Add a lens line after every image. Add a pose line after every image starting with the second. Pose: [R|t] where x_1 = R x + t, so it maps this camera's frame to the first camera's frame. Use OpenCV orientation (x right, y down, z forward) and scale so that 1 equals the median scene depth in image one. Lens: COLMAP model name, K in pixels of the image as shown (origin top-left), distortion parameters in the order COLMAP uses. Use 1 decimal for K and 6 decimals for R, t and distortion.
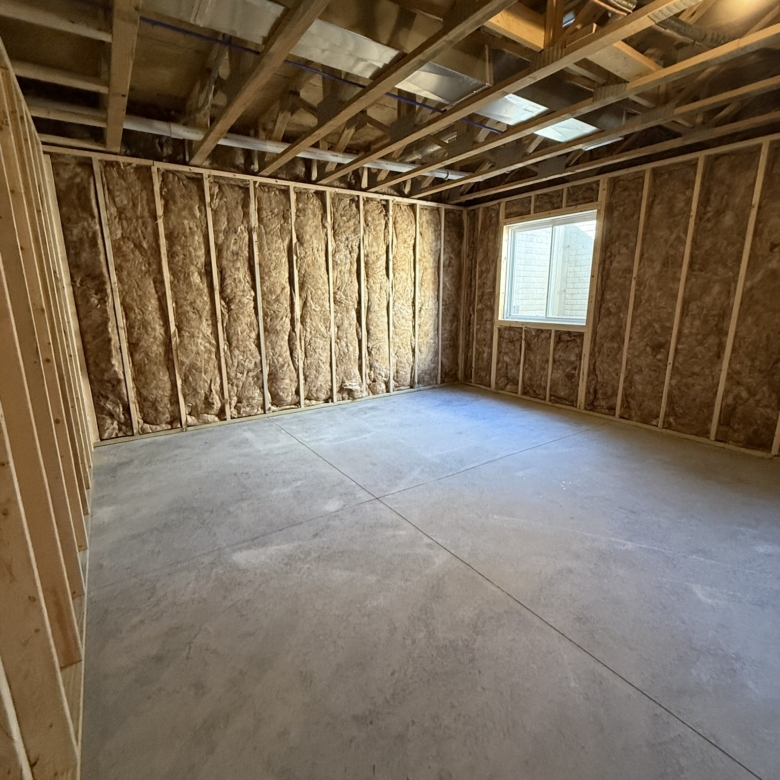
lens RADIAL K [[415.6, 0, 390.0], [0, 415.6, 390.0], [0, 0, 1]] dist [-0.002896, 0.000628]
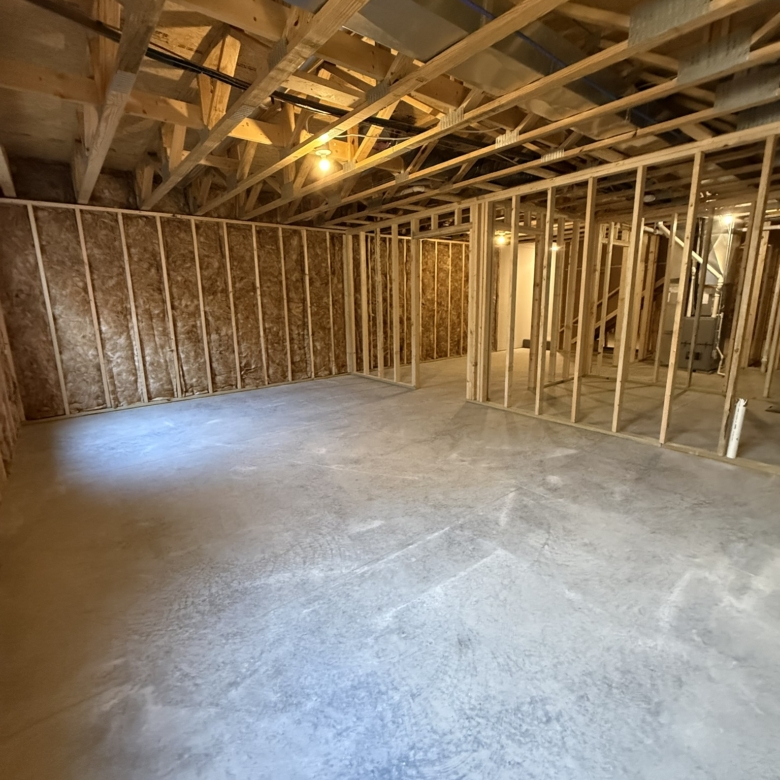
lens RADIAL K [[415.6, 0, 390.0], [0, 415.6, 390.0], [0, 0, 1]] dist [-0.002896, 0.000628]
pose [[-0.996509, 0.041868, -0.072224, 0.392966], [0.006212, 0.899932, 0.435985, -0.455606], [0.083251, 0.434015, -0.897051, 1.897460]]
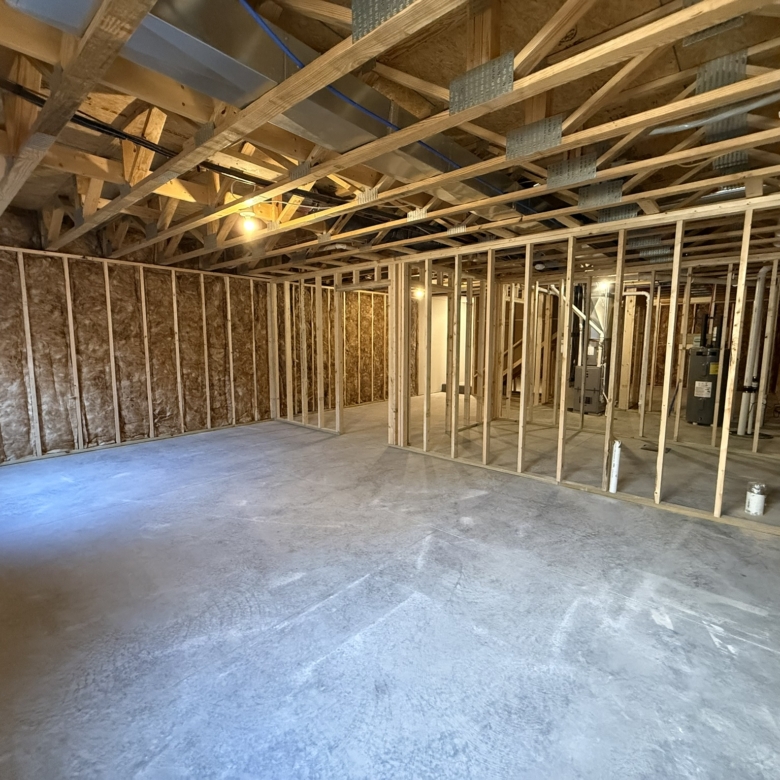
lens RADIAL K [[415.6, 0, 390.0], [0, 415.6, 390.0], [0, 0, 1]] dist [-0.002896, 0.000628]
pose [[-0.967811, 0.035591, -0.249147, 0.384921], [-0.053515, 0.938211, 0.341902, -0.506300], [0.245921, 0.344230, -0.906106, 1.945726]]
